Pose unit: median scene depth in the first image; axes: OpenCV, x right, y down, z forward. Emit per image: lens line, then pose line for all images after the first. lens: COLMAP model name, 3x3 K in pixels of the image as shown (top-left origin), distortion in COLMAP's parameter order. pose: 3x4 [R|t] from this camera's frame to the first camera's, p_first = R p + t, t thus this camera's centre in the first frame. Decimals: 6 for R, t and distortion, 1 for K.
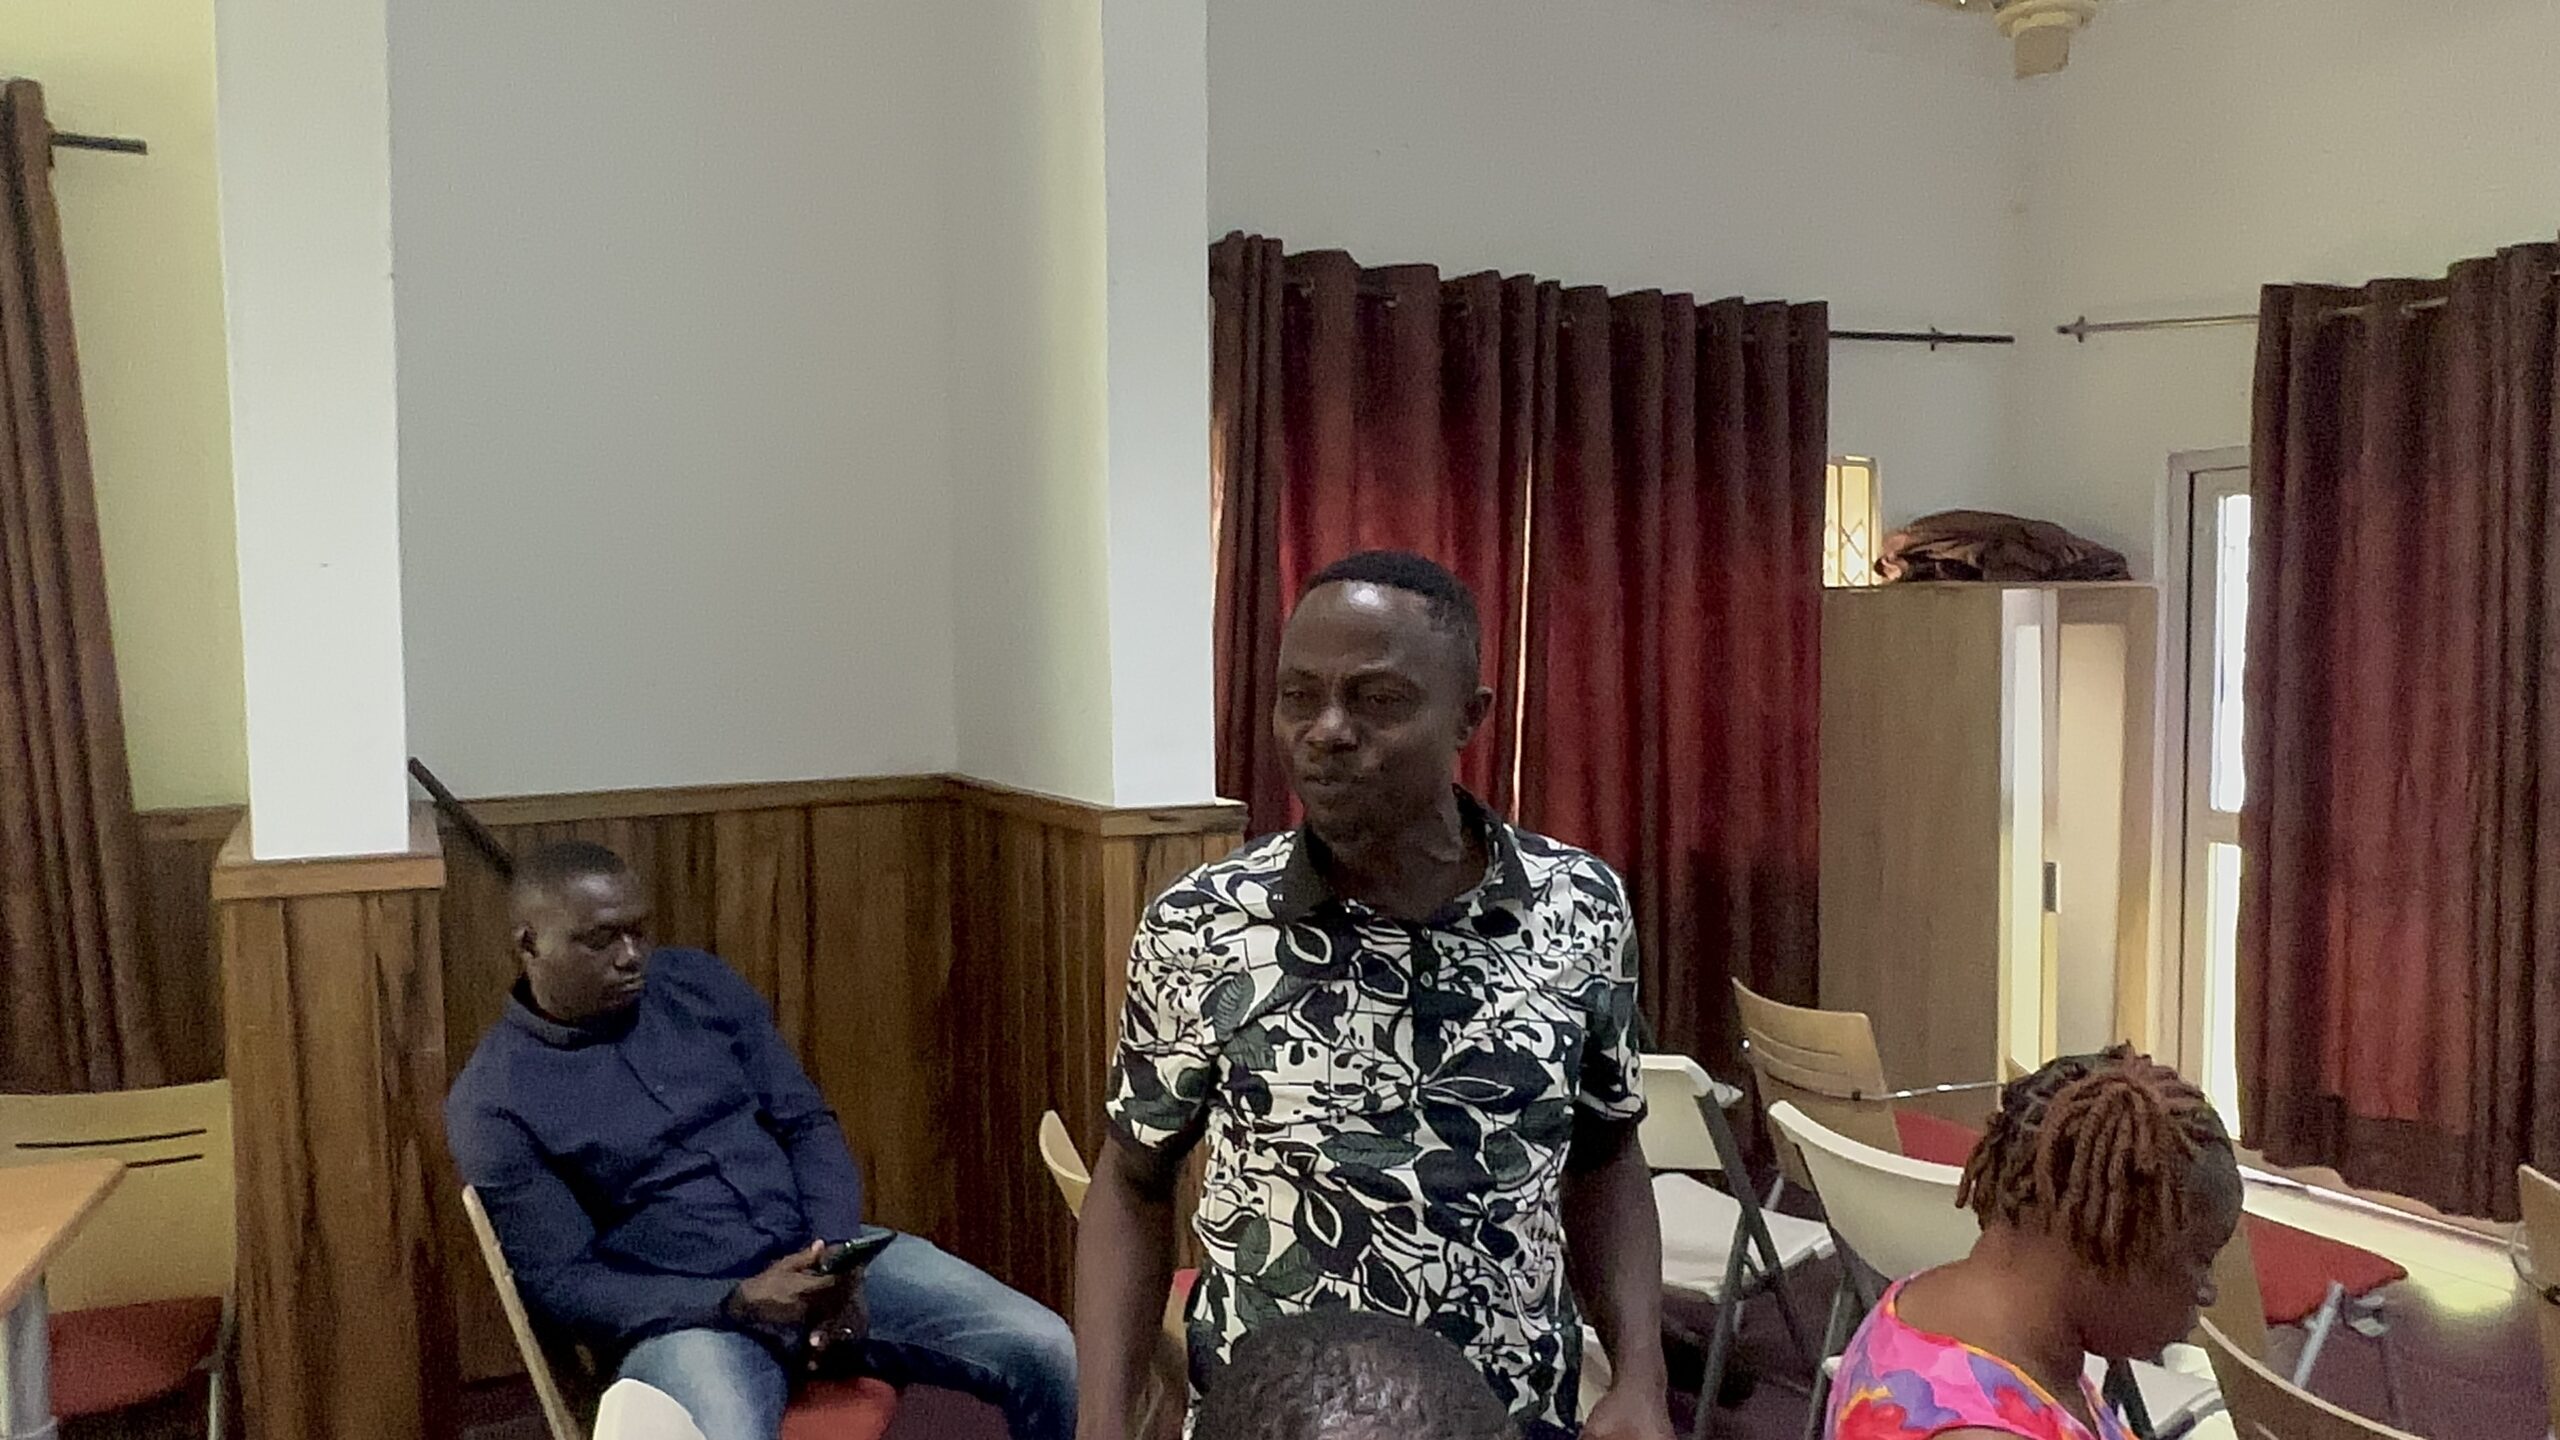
lens RADIAL K [[1734.6, 0, 1295.5], [0, 1734.6, 718.5], [0, 0, 1]] dist [-0.007219, 0.006323]
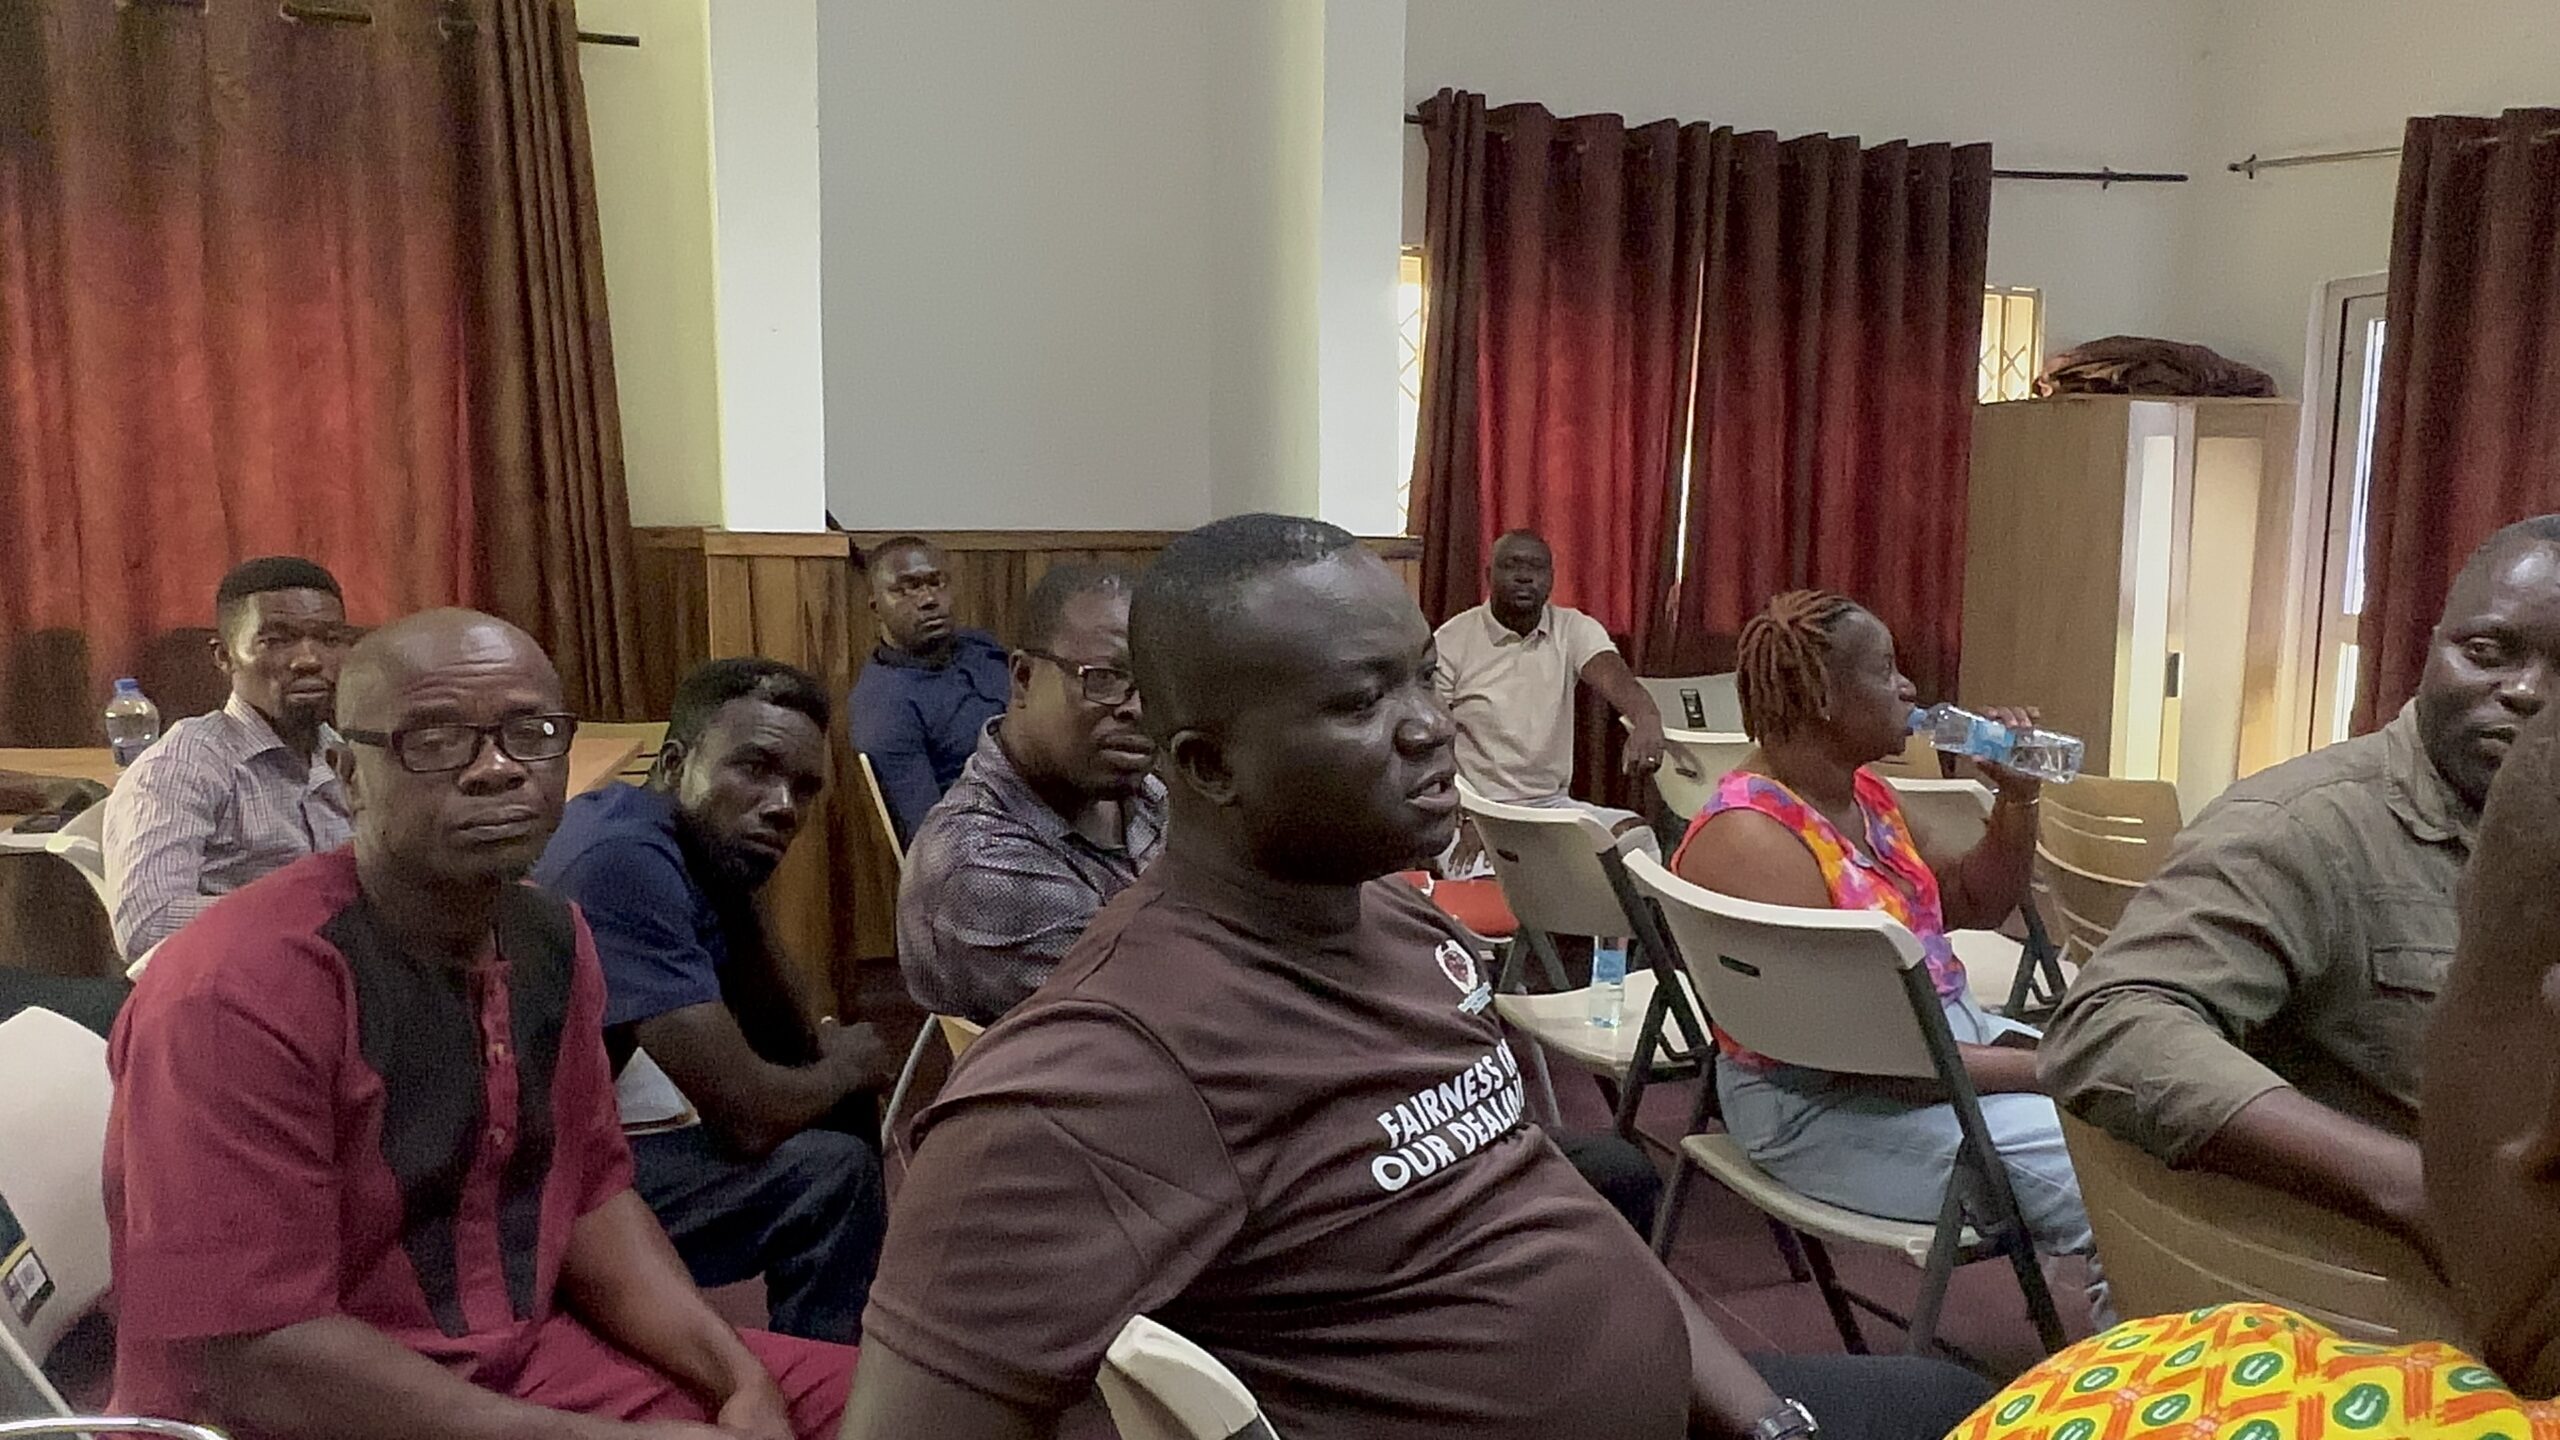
lens RADIAL K [[1734.6, 0, 1305.7], [0, 1734.6, 734.4], [0, 0, 1]] dist [-0.007219, 0.006323]
pose [[0.985837, 0.039695, -0.162939, 0.078700], [-0.026381, 0.996194, 0.083080, 0.066056], [0.165617, -0.077605, 0.983132, -0.226013]]
